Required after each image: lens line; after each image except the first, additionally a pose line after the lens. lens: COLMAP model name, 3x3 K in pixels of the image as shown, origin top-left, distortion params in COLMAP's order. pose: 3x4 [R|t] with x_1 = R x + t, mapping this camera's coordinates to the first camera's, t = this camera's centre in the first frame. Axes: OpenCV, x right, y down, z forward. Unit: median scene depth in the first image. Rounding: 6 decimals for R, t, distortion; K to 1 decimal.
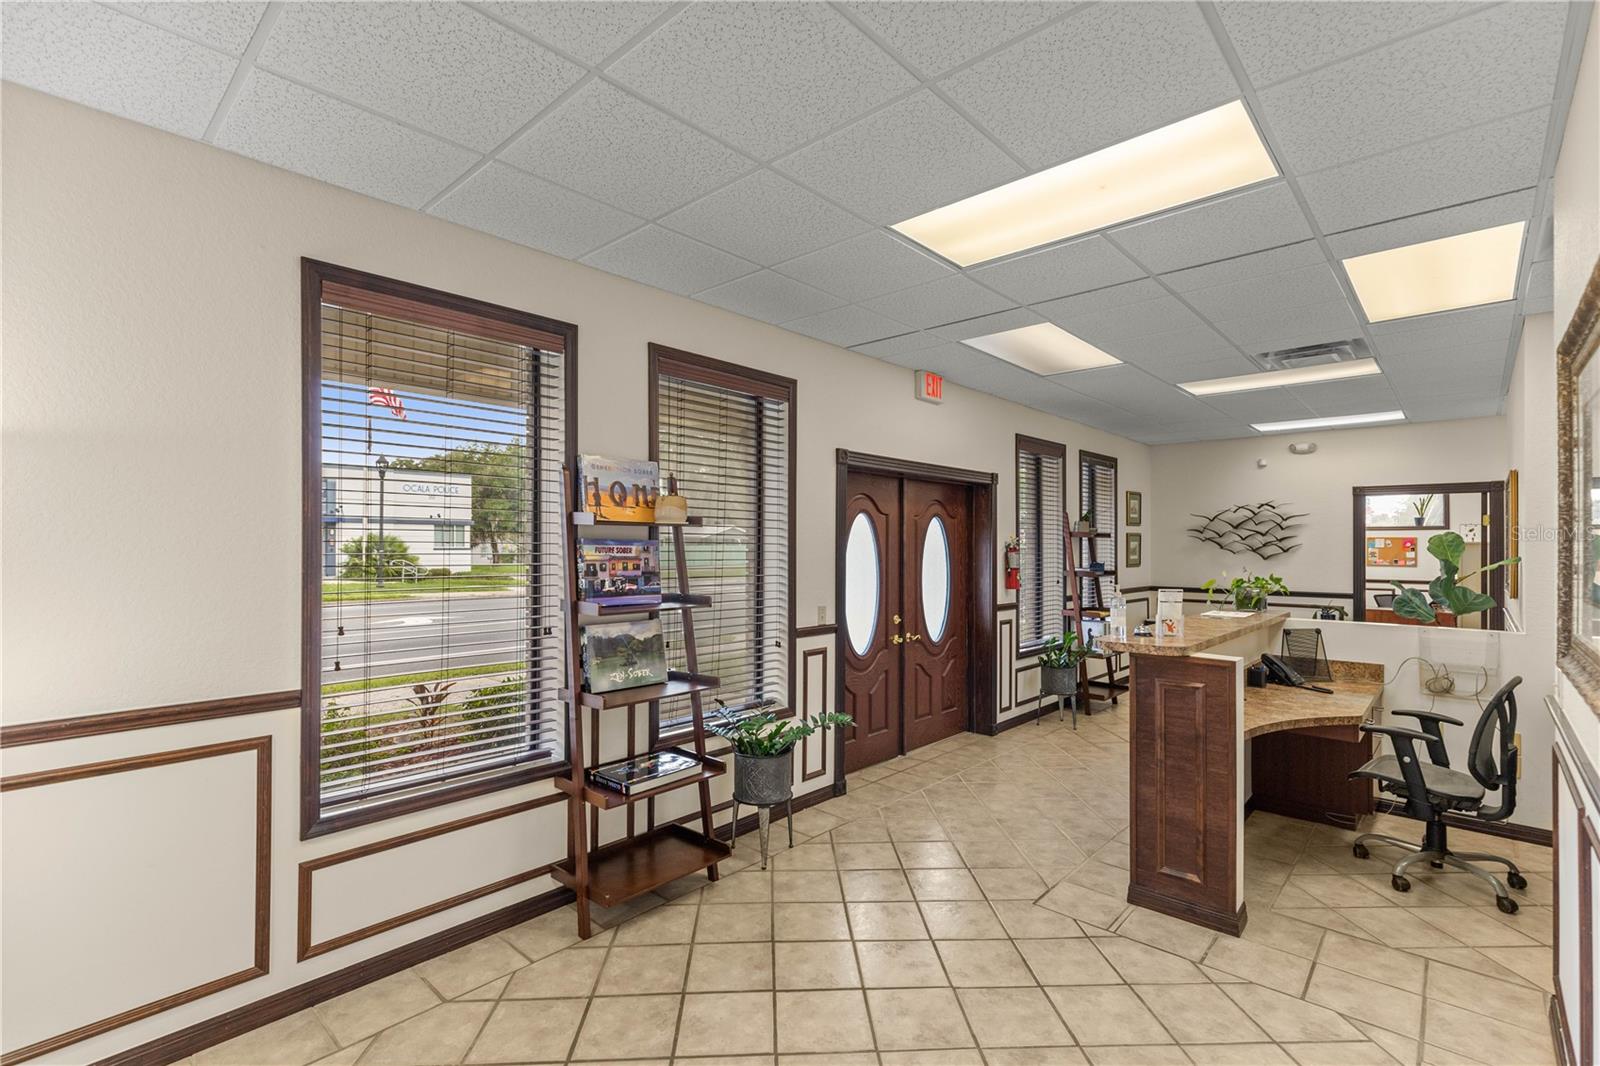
lens RADIAL K [[725.5, 0, 800.0], [0, 725.5, 533.0], [0, 0, 1]] dist [0.003272, 0.000354]
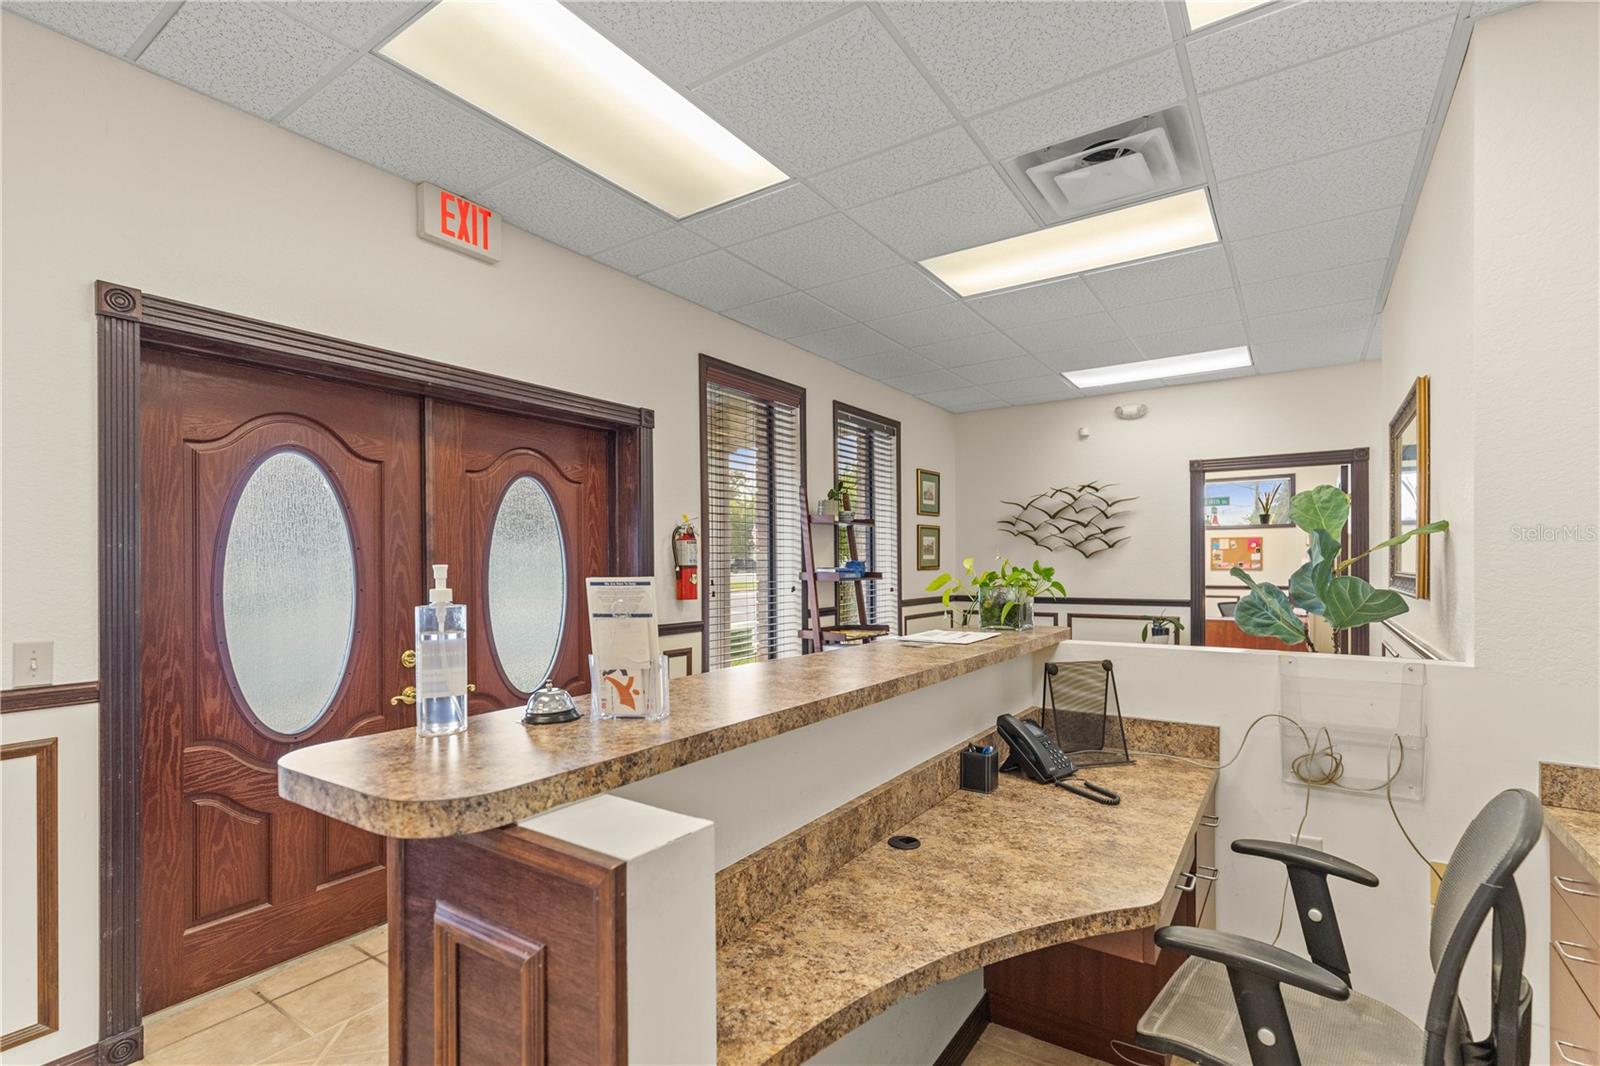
lens RADIAL K [[738.4, 0, 801.1], [0, 738.4, 556.0], [0, 0, 1]] dist [0.005796, 0.000194]
pose [[0.988720, -0.006795, 0.149623, 0.331668], [0.005888, 0.999962, 0.006503, 0.040736], [-0.149661, -0.005548, 0.988722, 0.404033]]
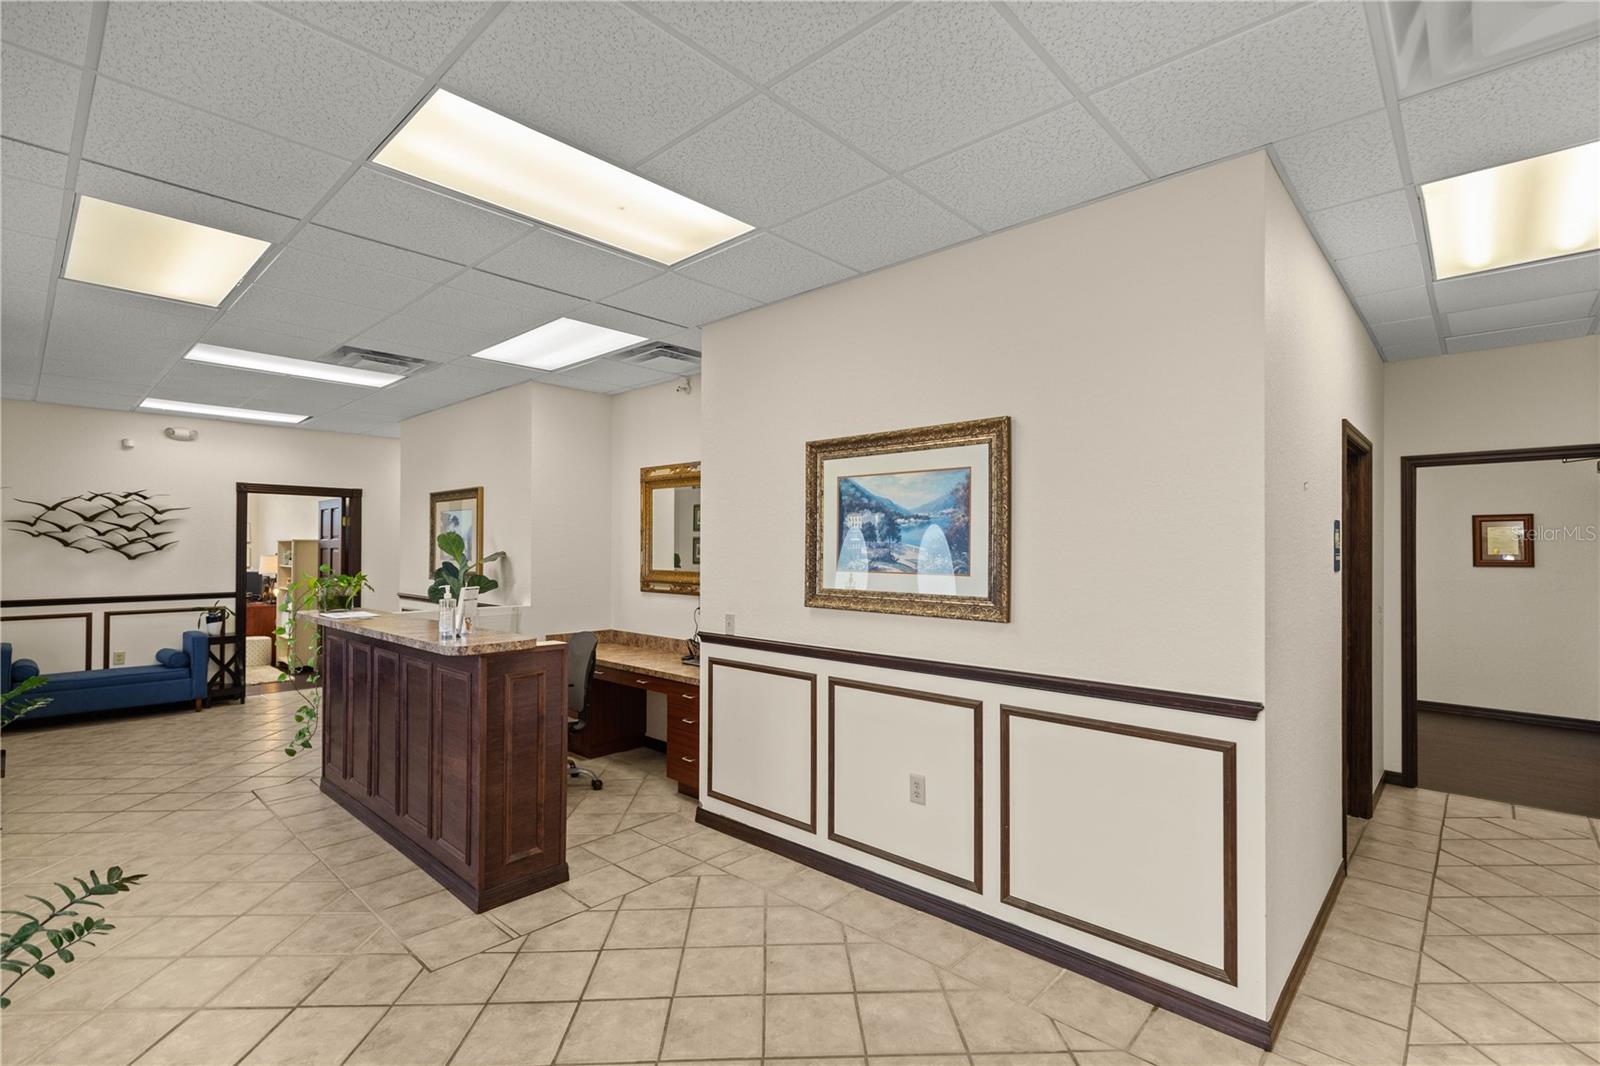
lens RADIAL K [[736.2, 0, 800.0], [0, 736.2, 533.0], [0, 0, 1]] dist [0.001938, 0.000356]
pose [[0.006657, 0.014382, 0.999874, -0.302798], [-0.018864, 0.999720, -0.014254, 0.005814], [-0.999800, -0.018767, 0.006926, 0.330909]]
